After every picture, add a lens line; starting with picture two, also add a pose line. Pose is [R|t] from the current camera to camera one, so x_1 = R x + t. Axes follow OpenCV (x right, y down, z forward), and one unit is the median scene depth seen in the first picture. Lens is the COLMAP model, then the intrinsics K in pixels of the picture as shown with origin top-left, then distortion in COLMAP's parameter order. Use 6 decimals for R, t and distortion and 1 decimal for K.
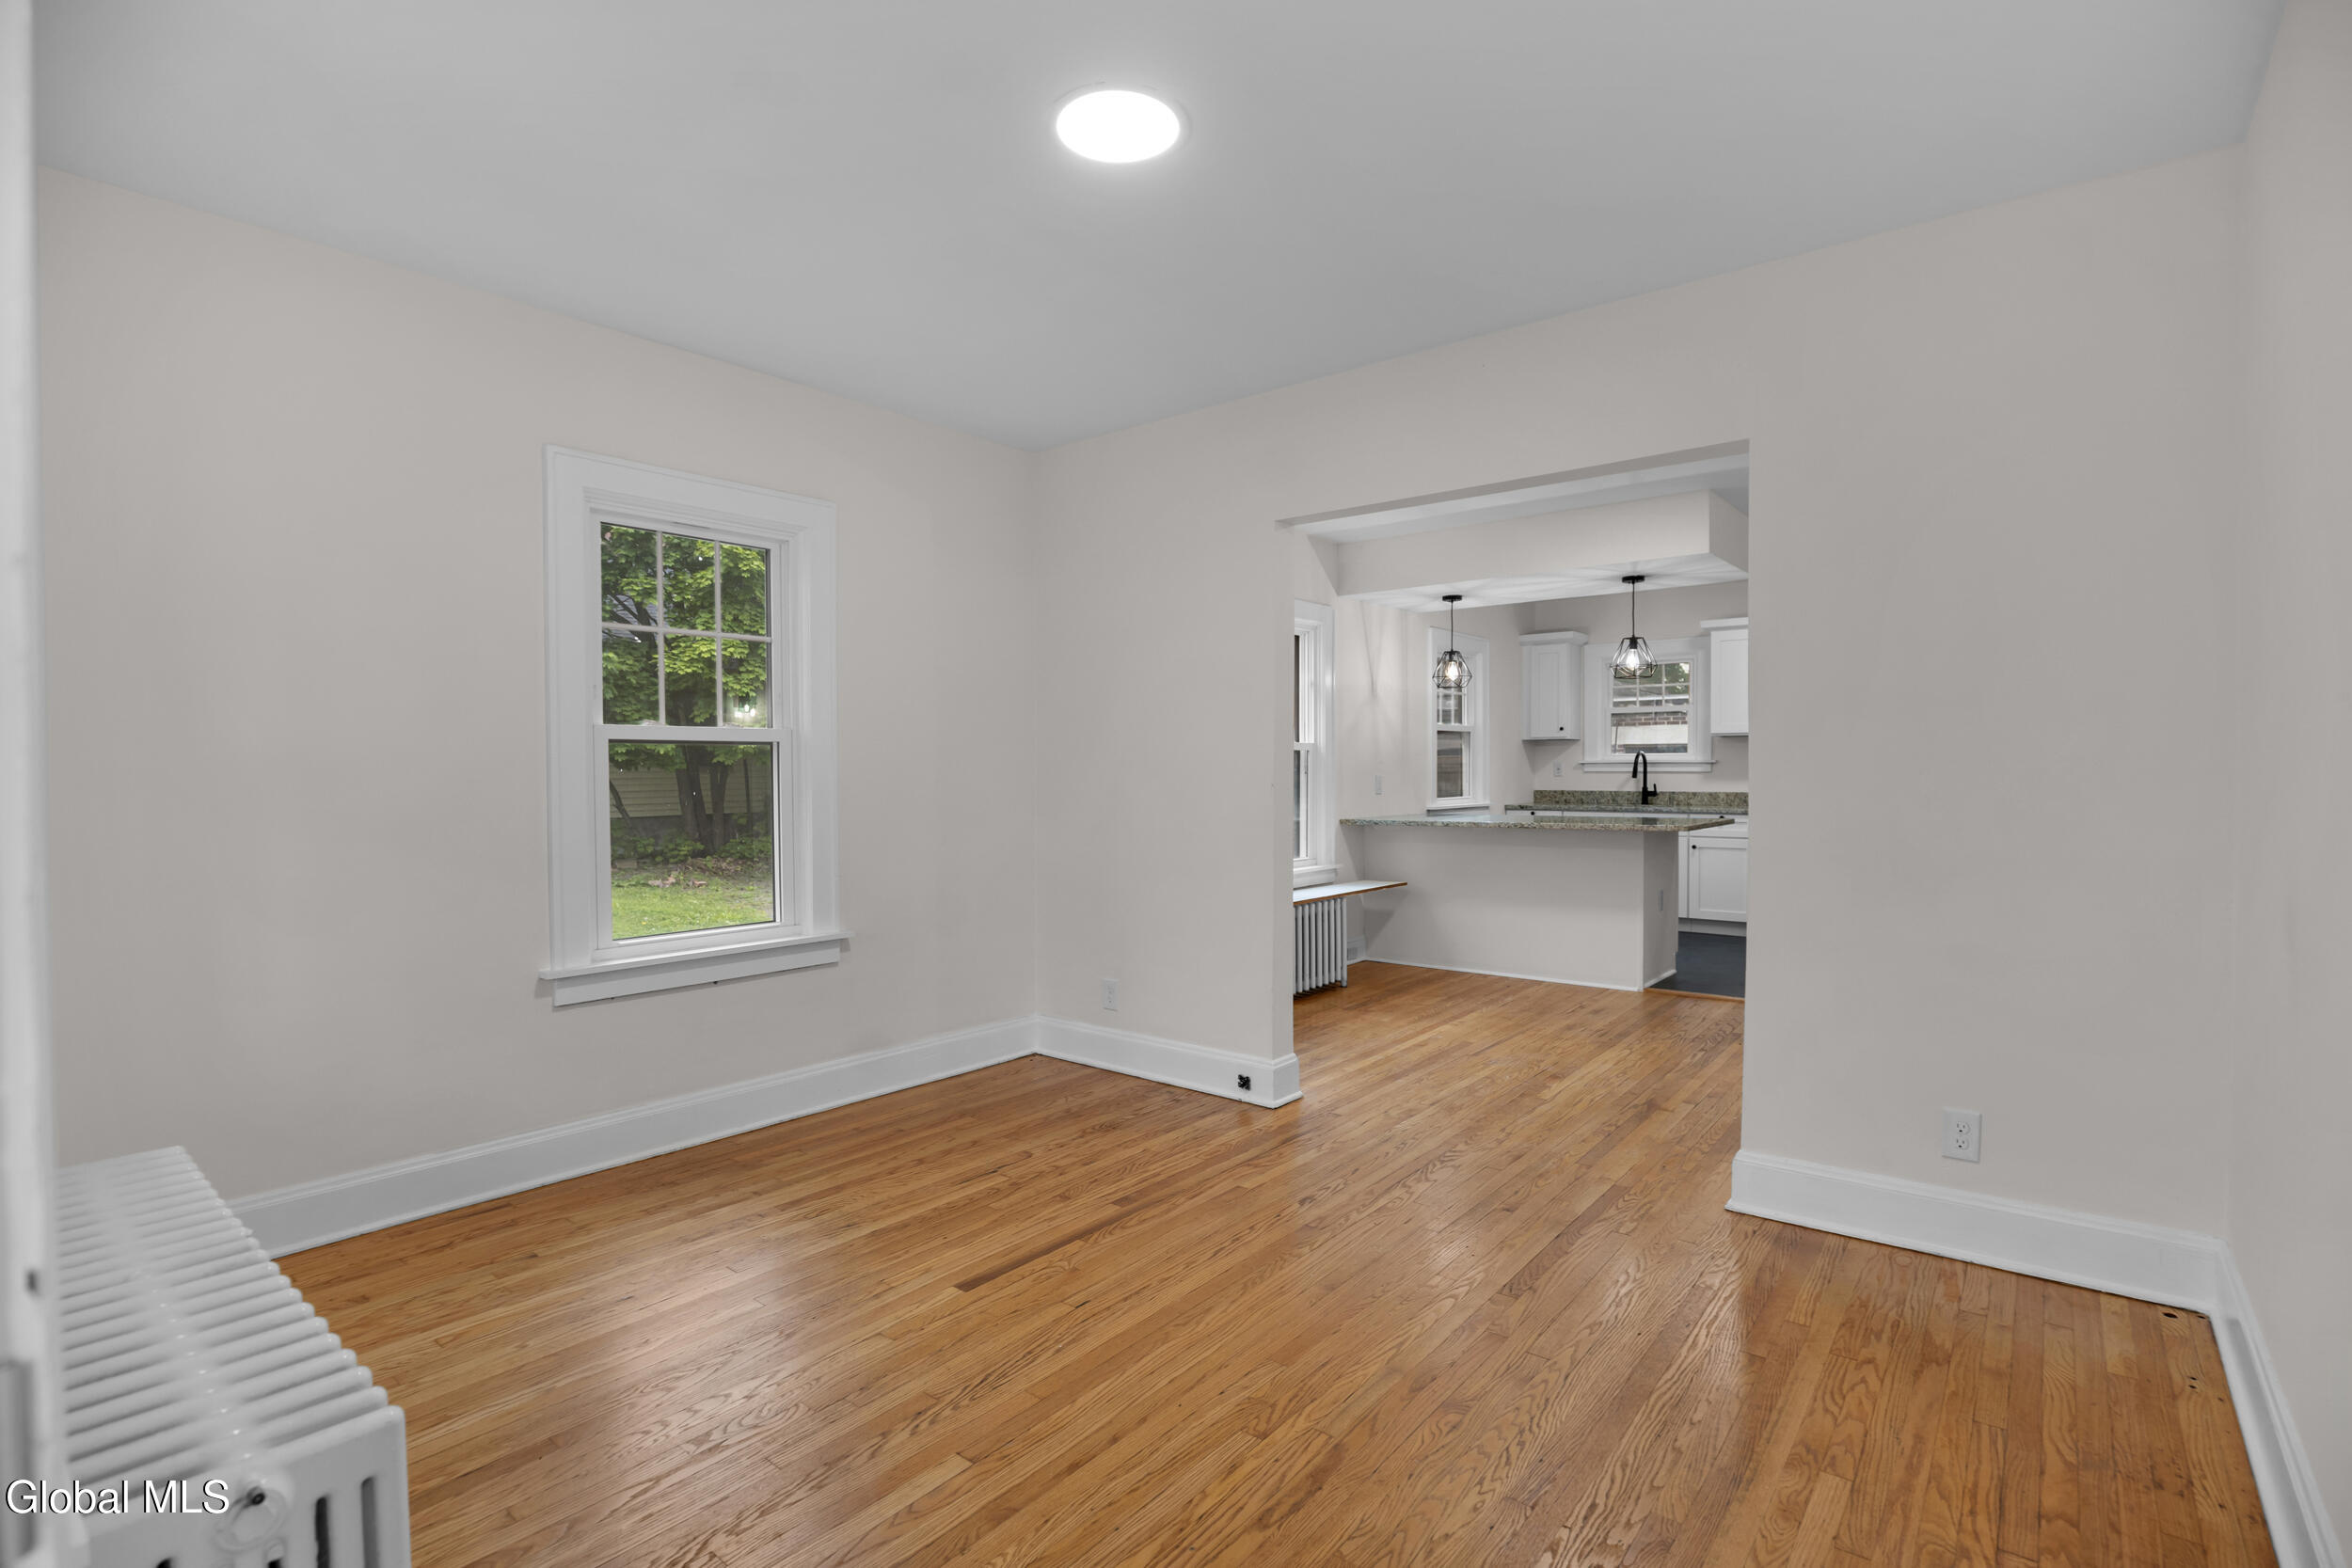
lens RADIAL K [[1112.8, 0, 1197.3], [0, 1112.8, 802.5], [0, 0, 1]] dist [-0.033748, 0.005321]
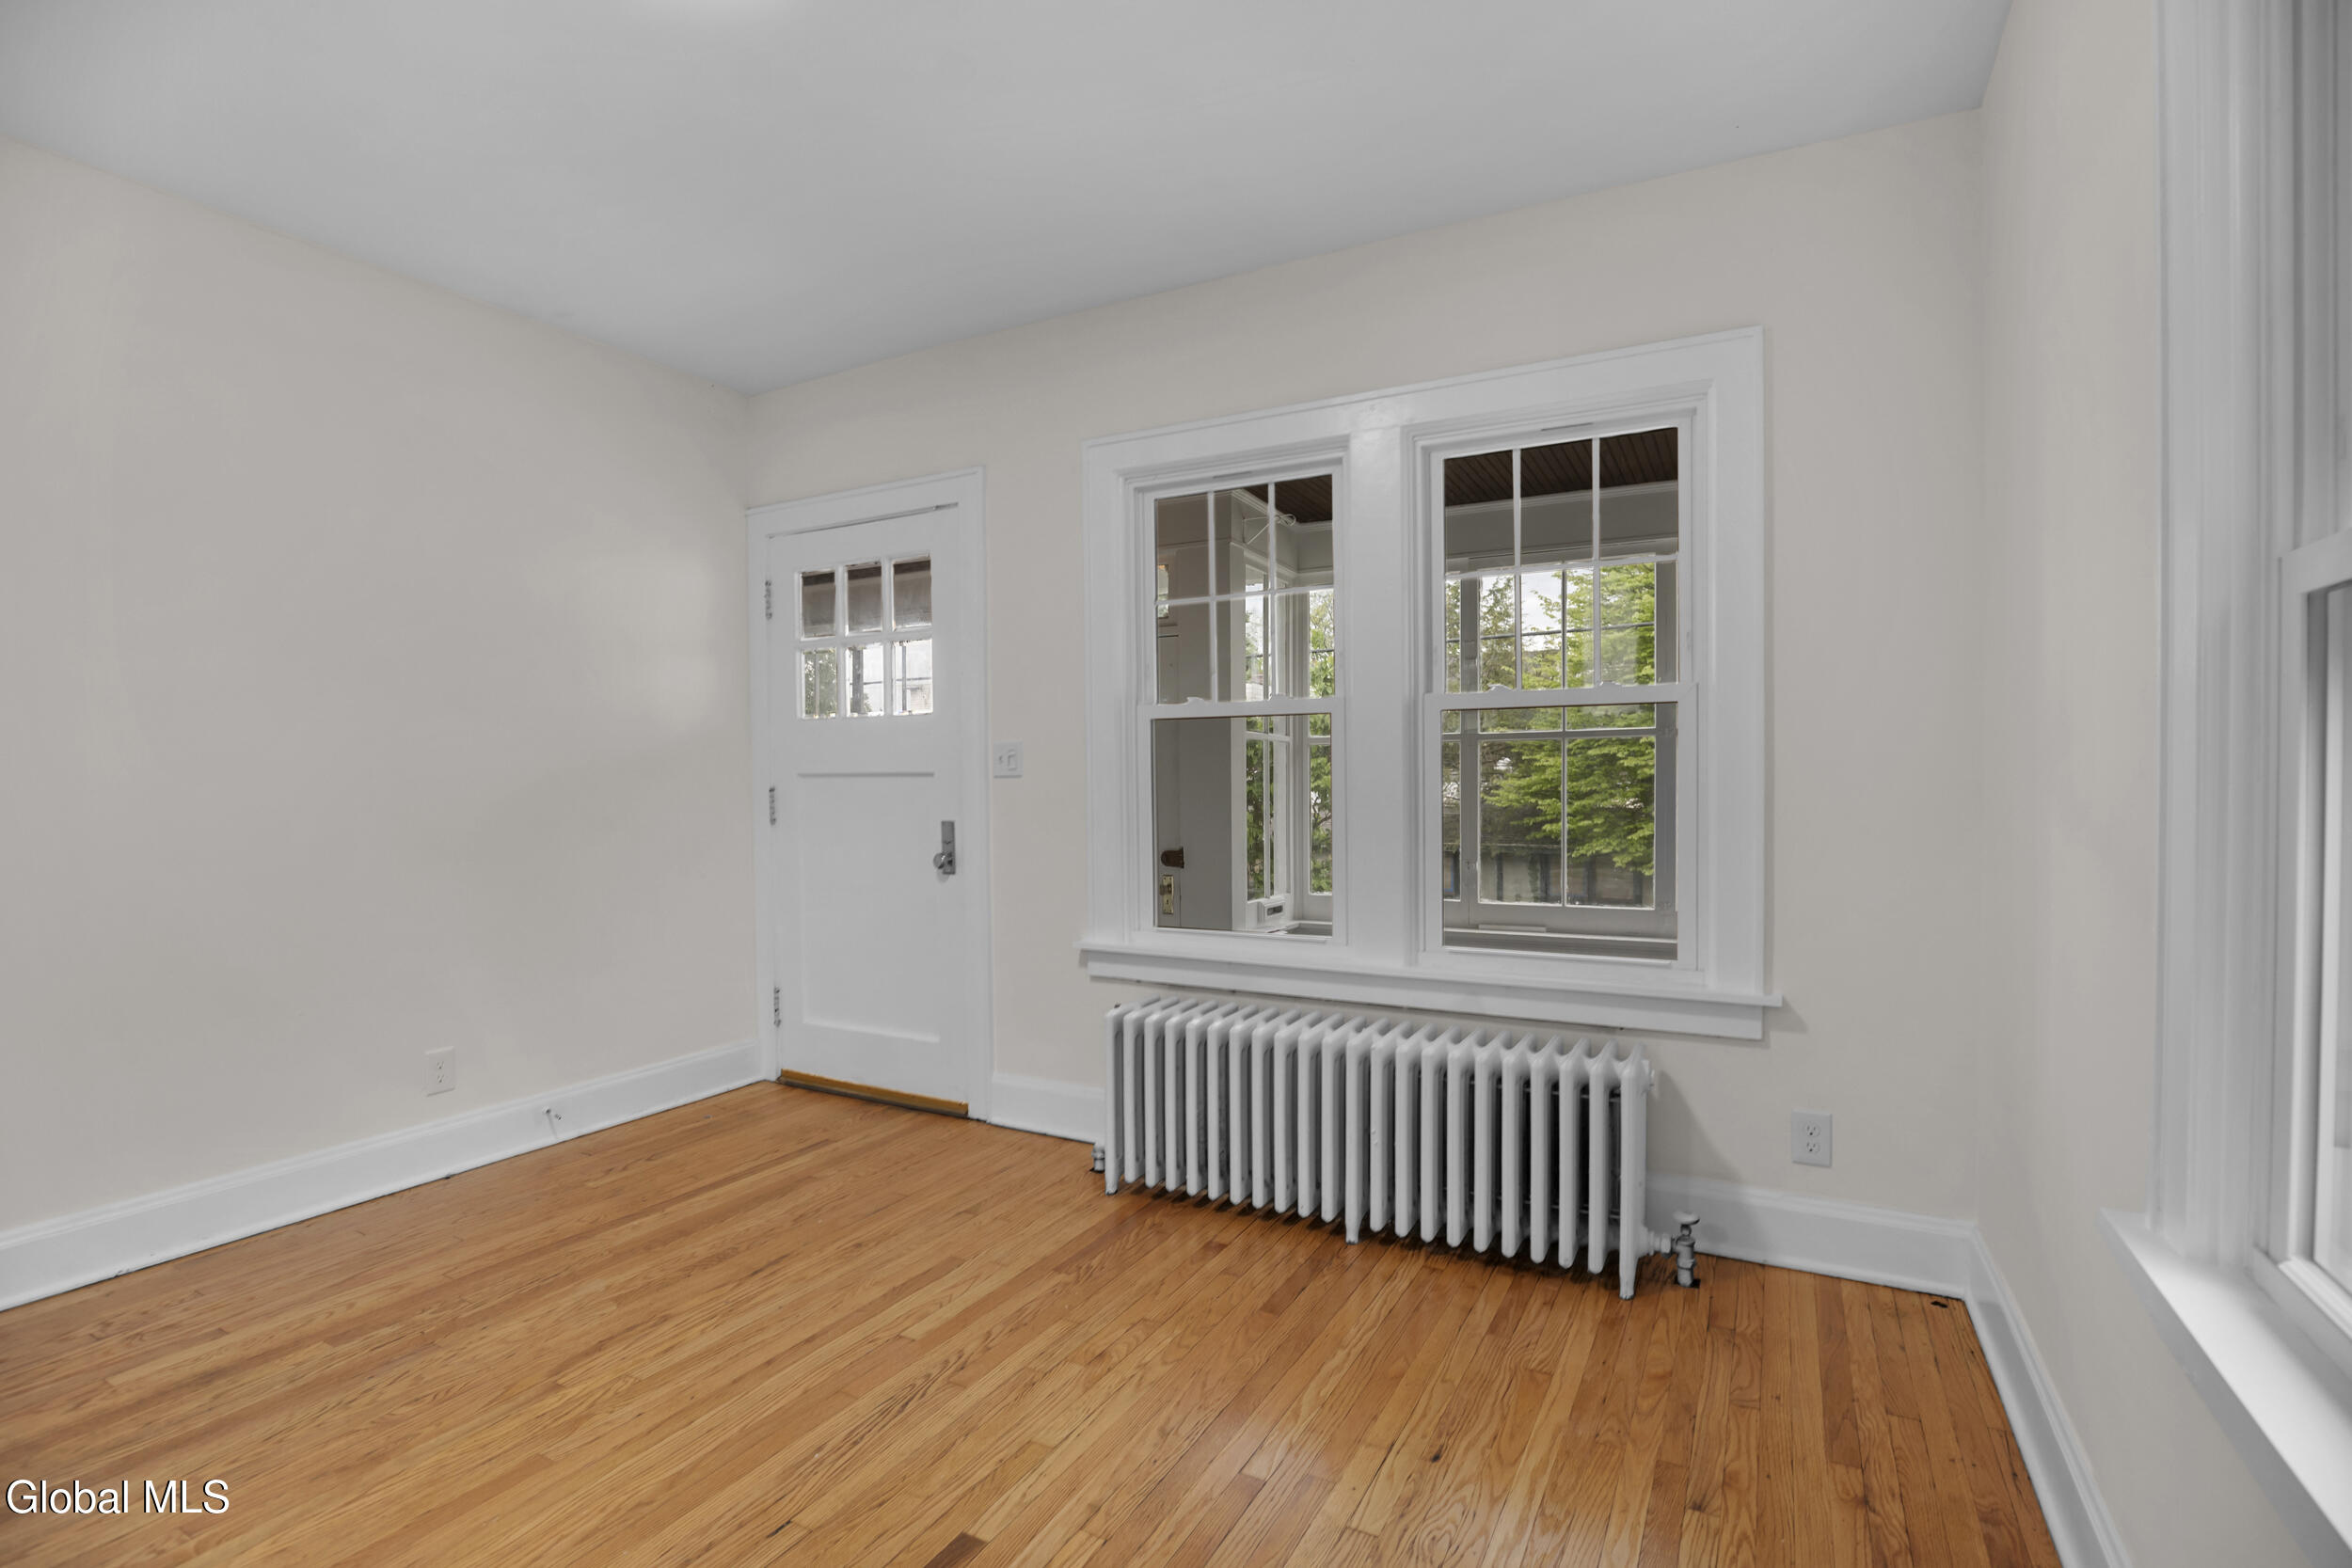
lens RADIAL K [[1112.8, 0, 1193.0], [0, 1112.8, 801.3], [0, 0, 1]] dist [-0.033748, 0.005321]
pose [[-0.984175, 0.012464, -0.176758, -0.091571], [0.004245, 0.998895, 0.046800, -0.006840], [0.177146, 0.045309, -0.983141, 0.641121]]
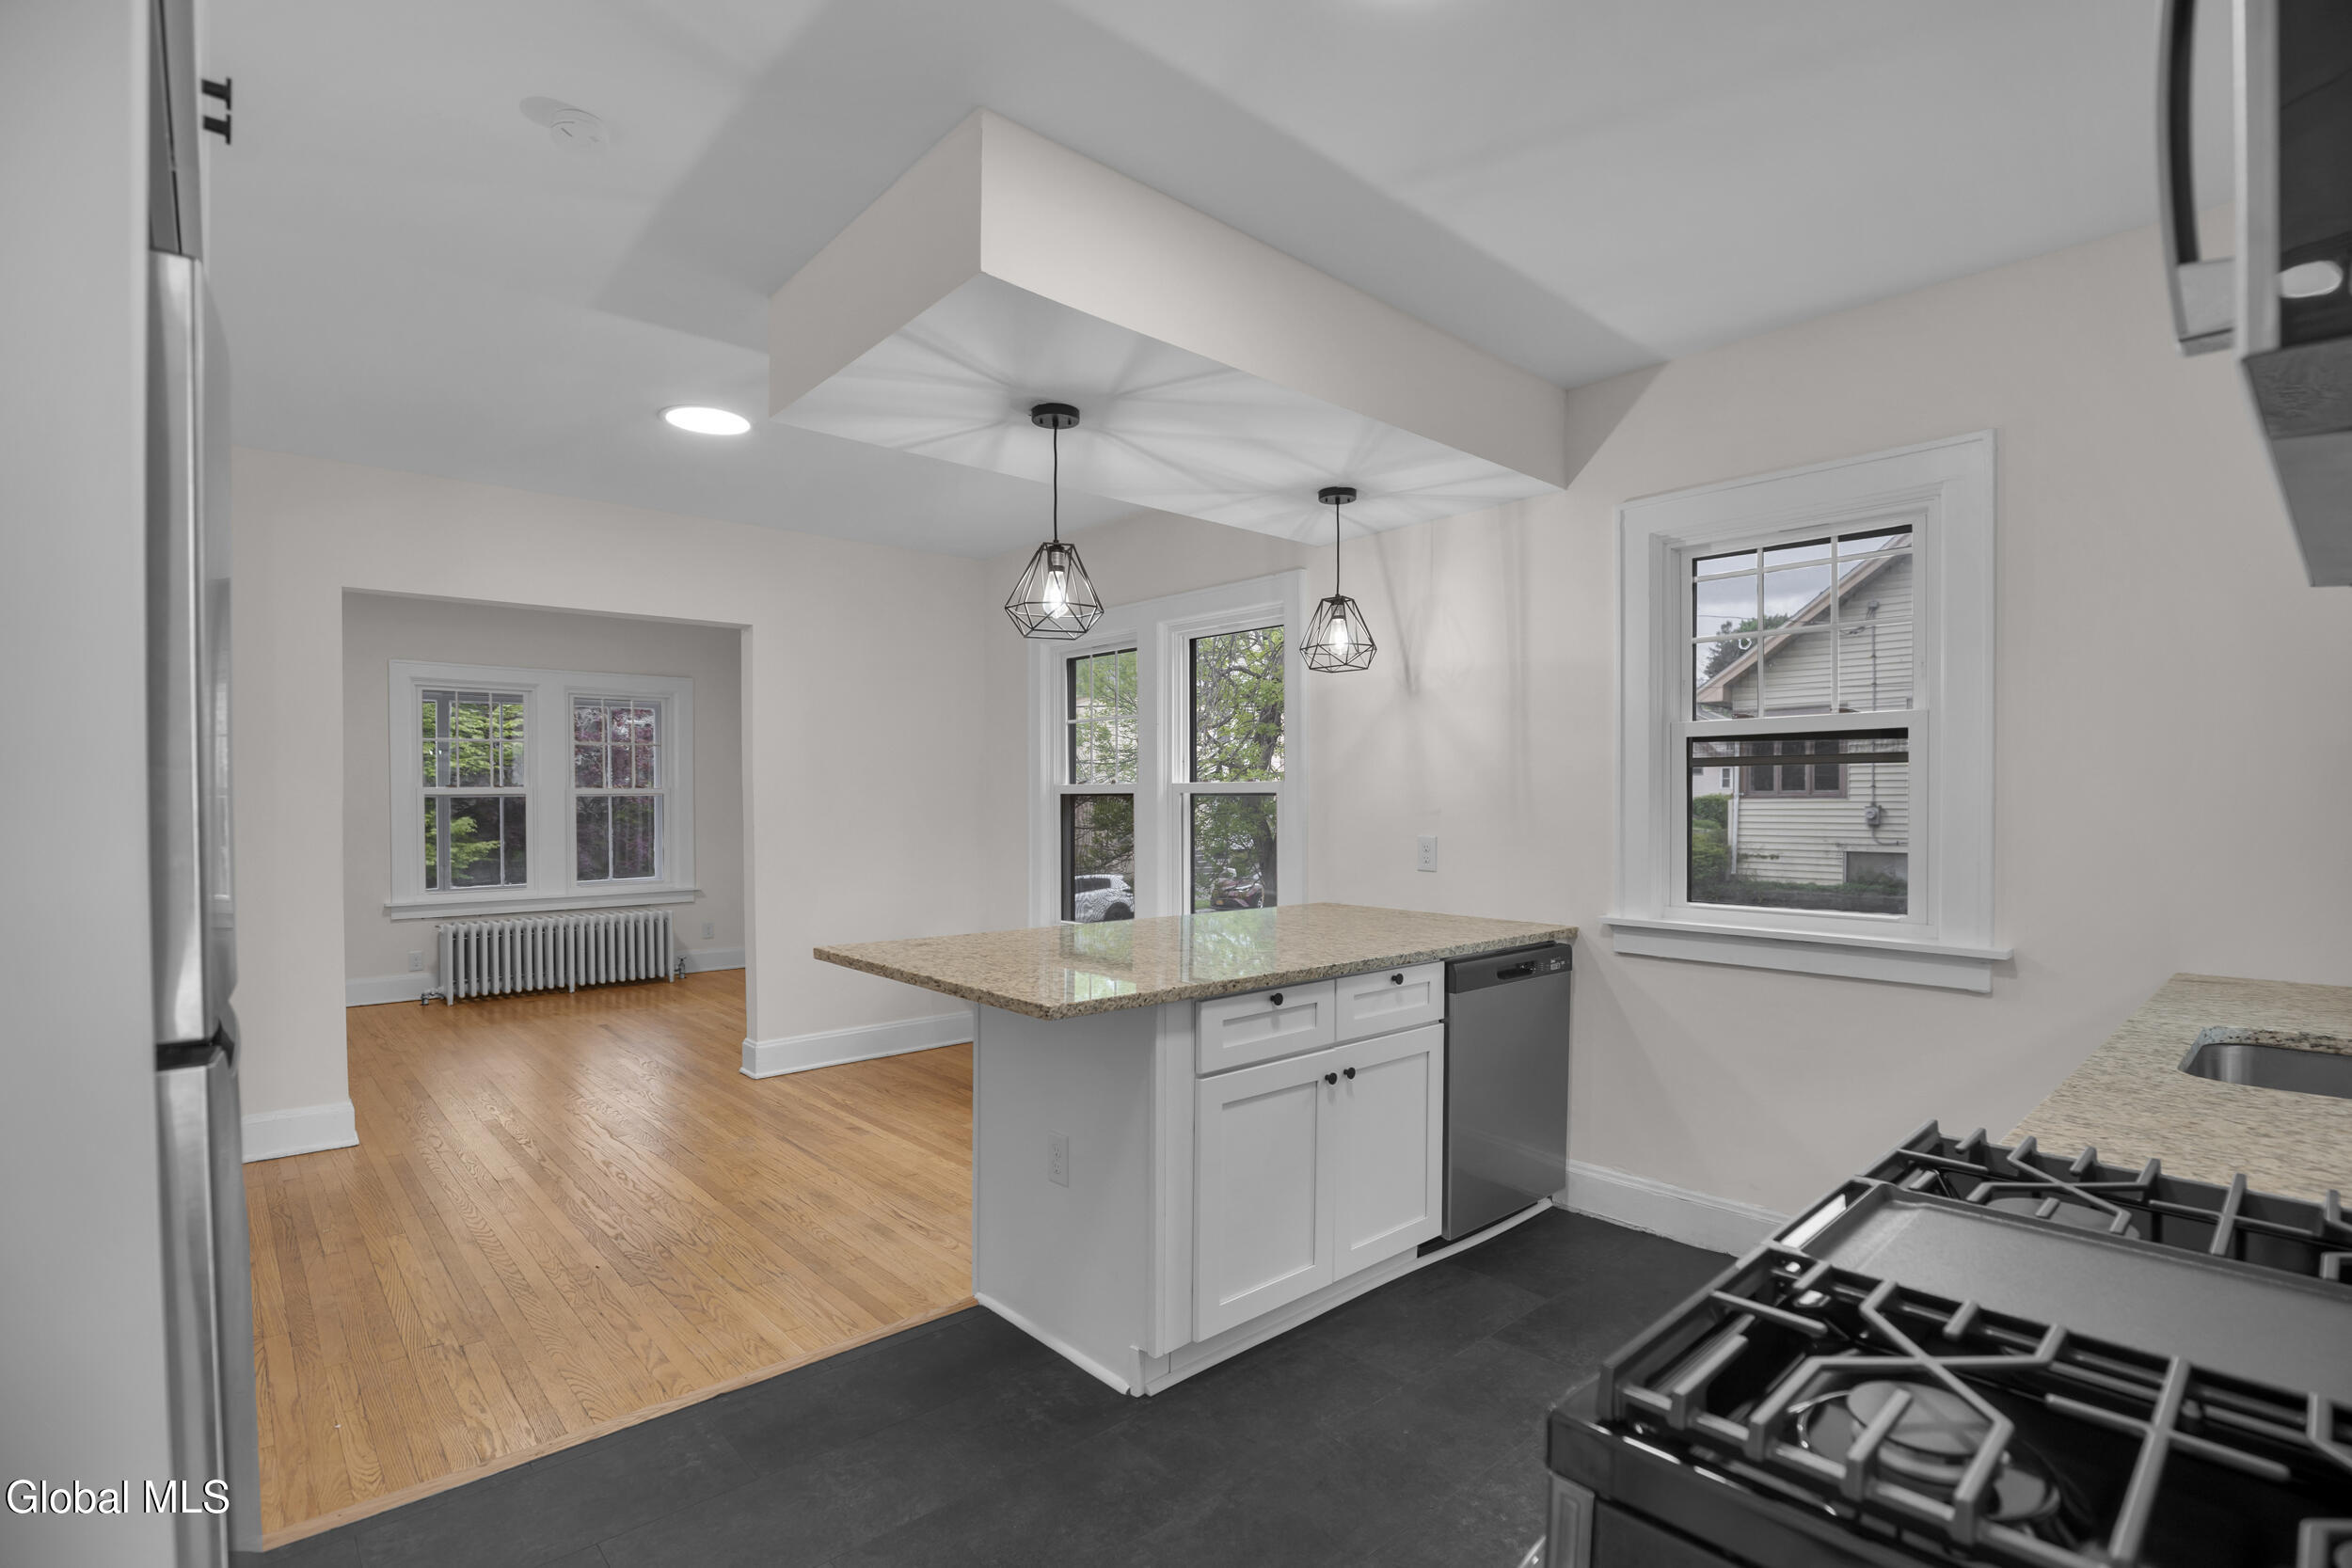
lens RADIAL K [[1112.8, 0, 1170.3], [0, 1112.8, 818.2], [0, 0, 1]] dist [-0.033748, 0.005321]
pose [[-0.178602, 0.025666, -0.983587, 0.765747], [-0.026785, 0.999162, 0.030937, -0.049894], [0.983557, 0.031871, -0.177765, 1.041942]]
